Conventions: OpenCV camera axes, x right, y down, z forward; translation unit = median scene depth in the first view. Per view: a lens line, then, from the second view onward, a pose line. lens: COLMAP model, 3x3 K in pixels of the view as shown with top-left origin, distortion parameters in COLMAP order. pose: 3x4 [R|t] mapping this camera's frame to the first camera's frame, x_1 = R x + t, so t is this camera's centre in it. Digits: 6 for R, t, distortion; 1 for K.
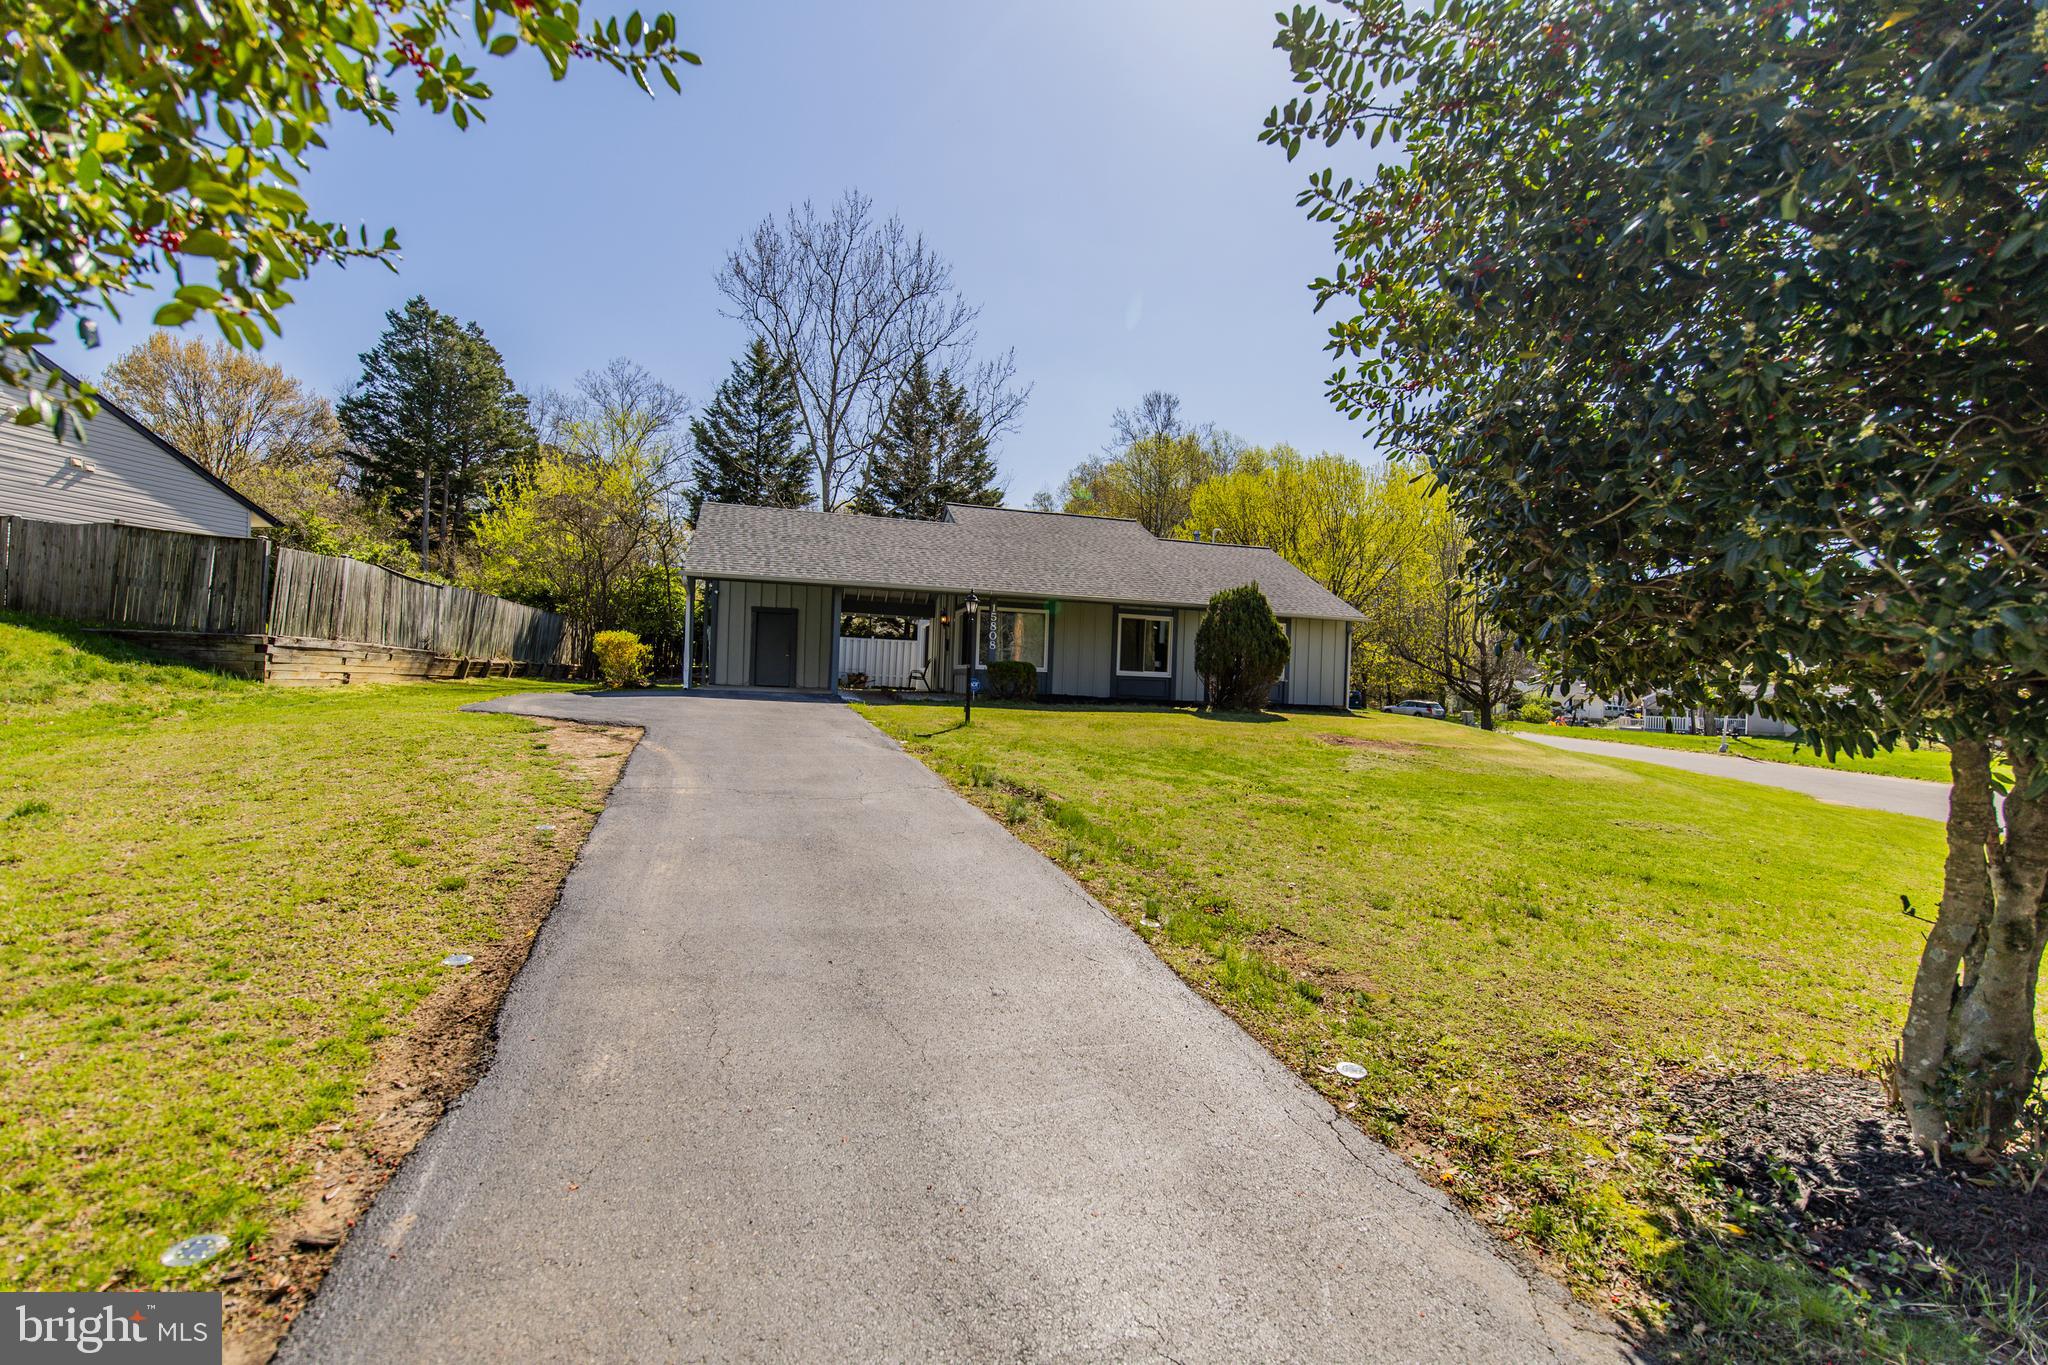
lens RADIAL K [[875.1, 0, 1029.3], [0, 875.1, 687.8], [0, 0, 1]] dist [0.000266, -0.000841]
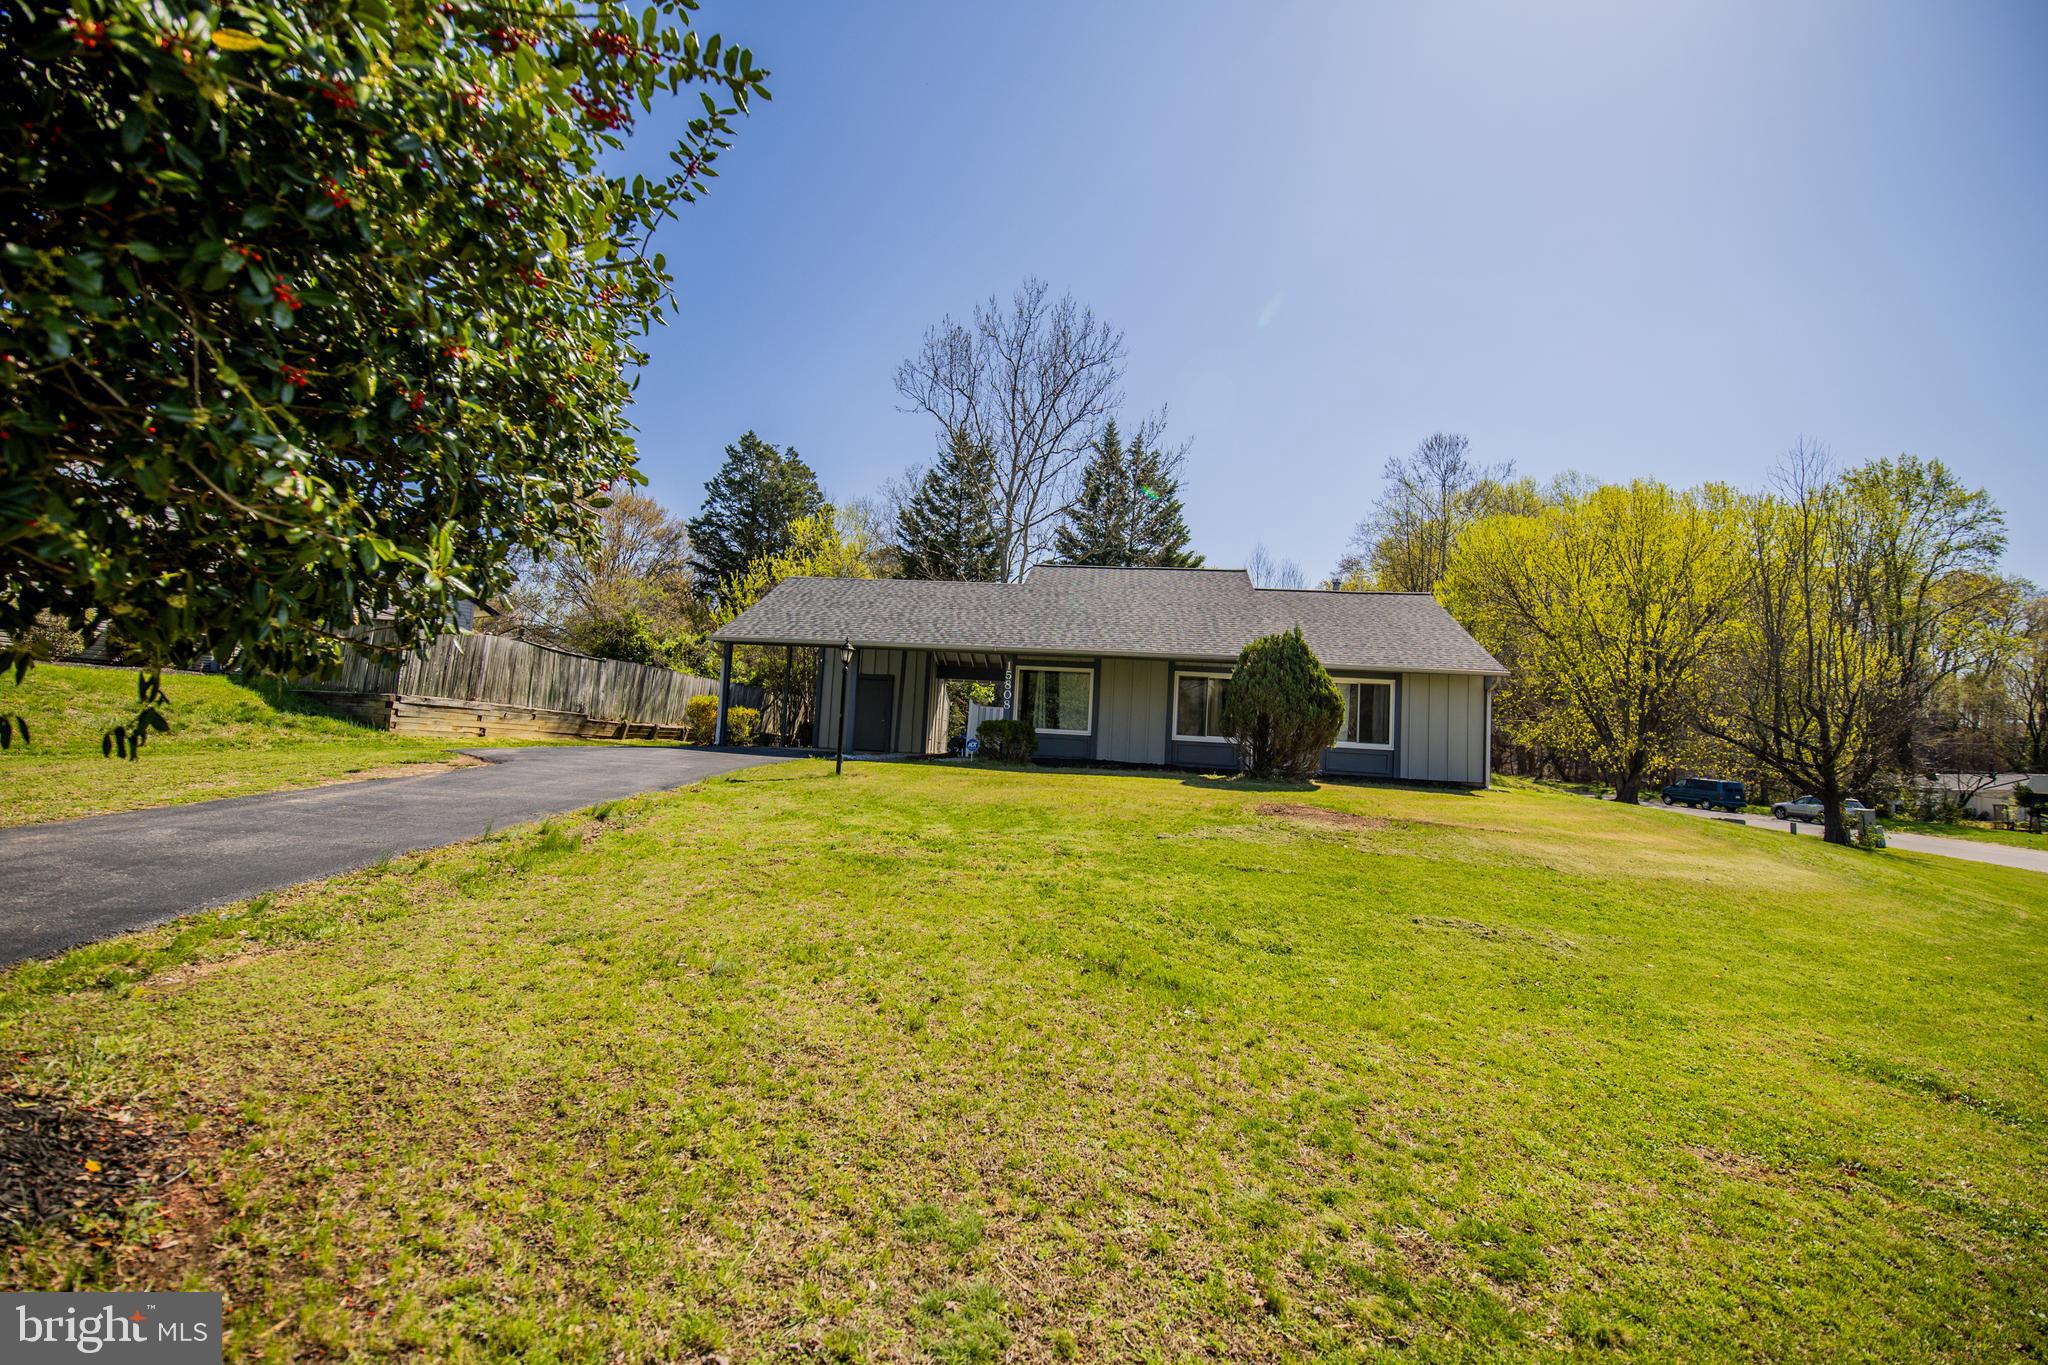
lens RADIAL K [[906.6, 0, 1023.5], [0, 906.6, 674.9], [0, 0, 1]] dist [-0.018052, -0.000200]
pose [[0.923757, -0.020319, -0.382440, 0.307843], [-0.021043, 0.994390, -0.103658, 0.017983], [0.382401, 0.103802, 0.918147, 0.089688]]
